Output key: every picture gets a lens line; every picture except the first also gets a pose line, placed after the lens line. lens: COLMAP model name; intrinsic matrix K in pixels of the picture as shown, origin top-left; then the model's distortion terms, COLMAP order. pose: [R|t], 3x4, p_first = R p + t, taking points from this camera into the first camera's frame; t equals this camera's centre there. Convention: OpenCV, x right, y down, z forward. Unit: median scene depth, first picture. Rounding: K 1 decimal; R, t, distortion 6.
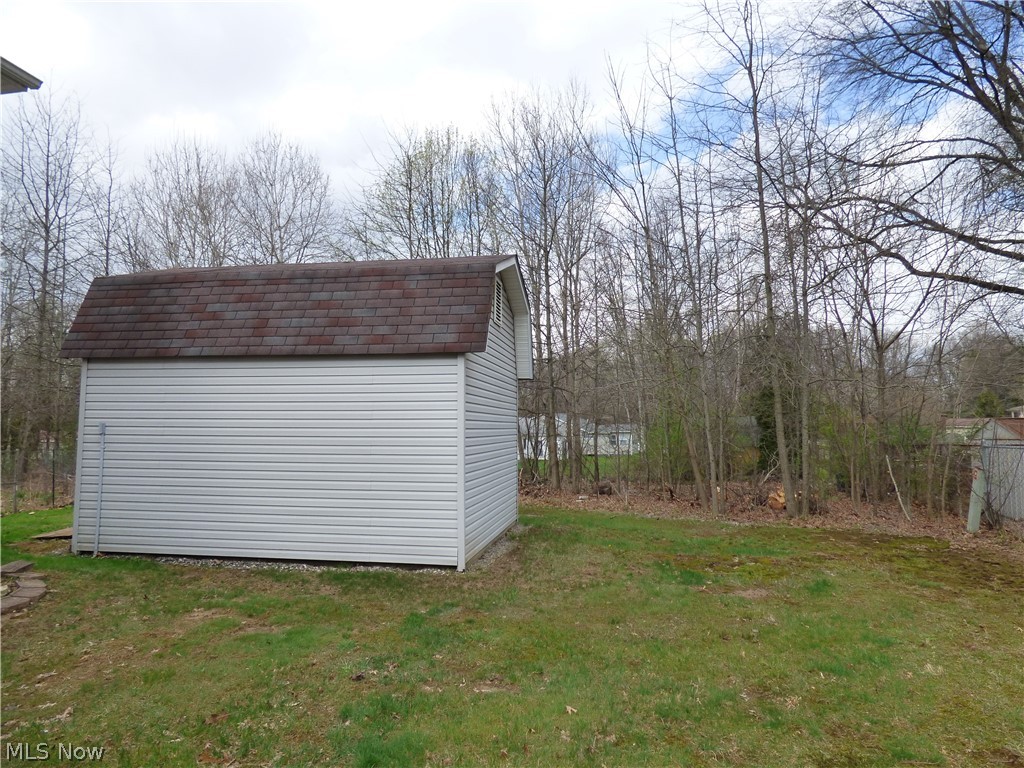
lens RADIAL K [[622.6, 0, 524.2], [0, 622.6, 382.3], [0, 0, 1]] dist [0.000197, -0.010708]
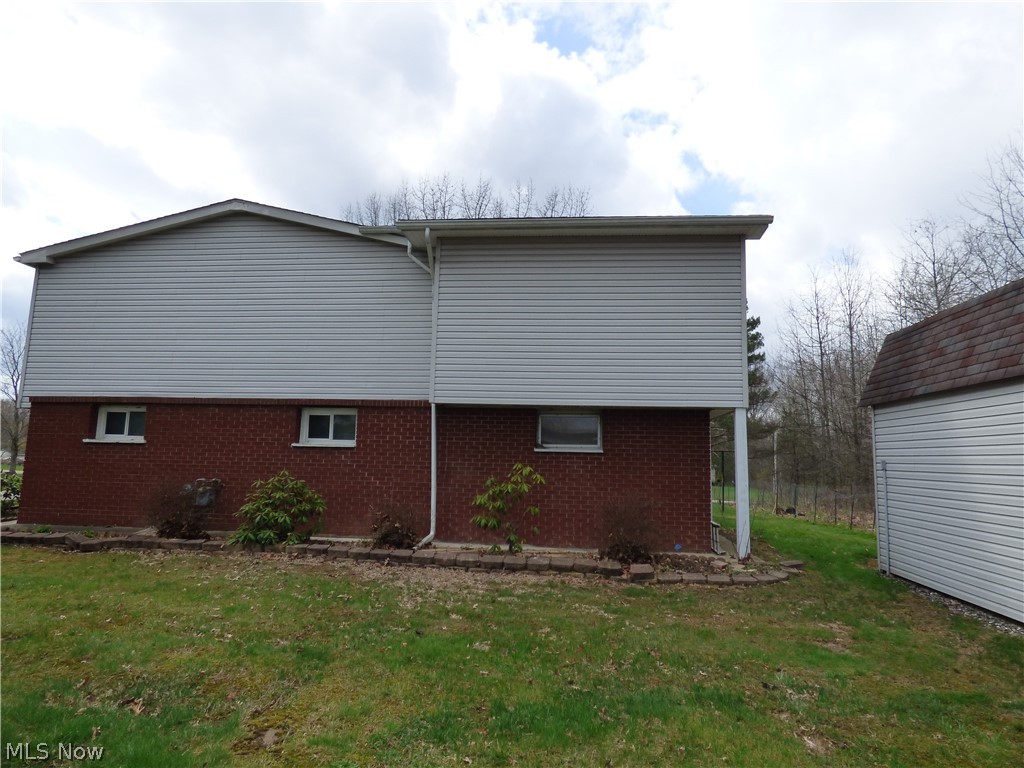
lens RADIAL K [[622.6, 0, 524.2], [0, 622.6, 382.3], [0, 0, 1]] dist [0.000197, -0.010708]
pose [[0.046347, -0.124785, -0.991101, 0.674588], [0.053748, 0.991041, -0.122264, 0.040452], [0.997478, -0.047603, 0.052638, 0.413550]]
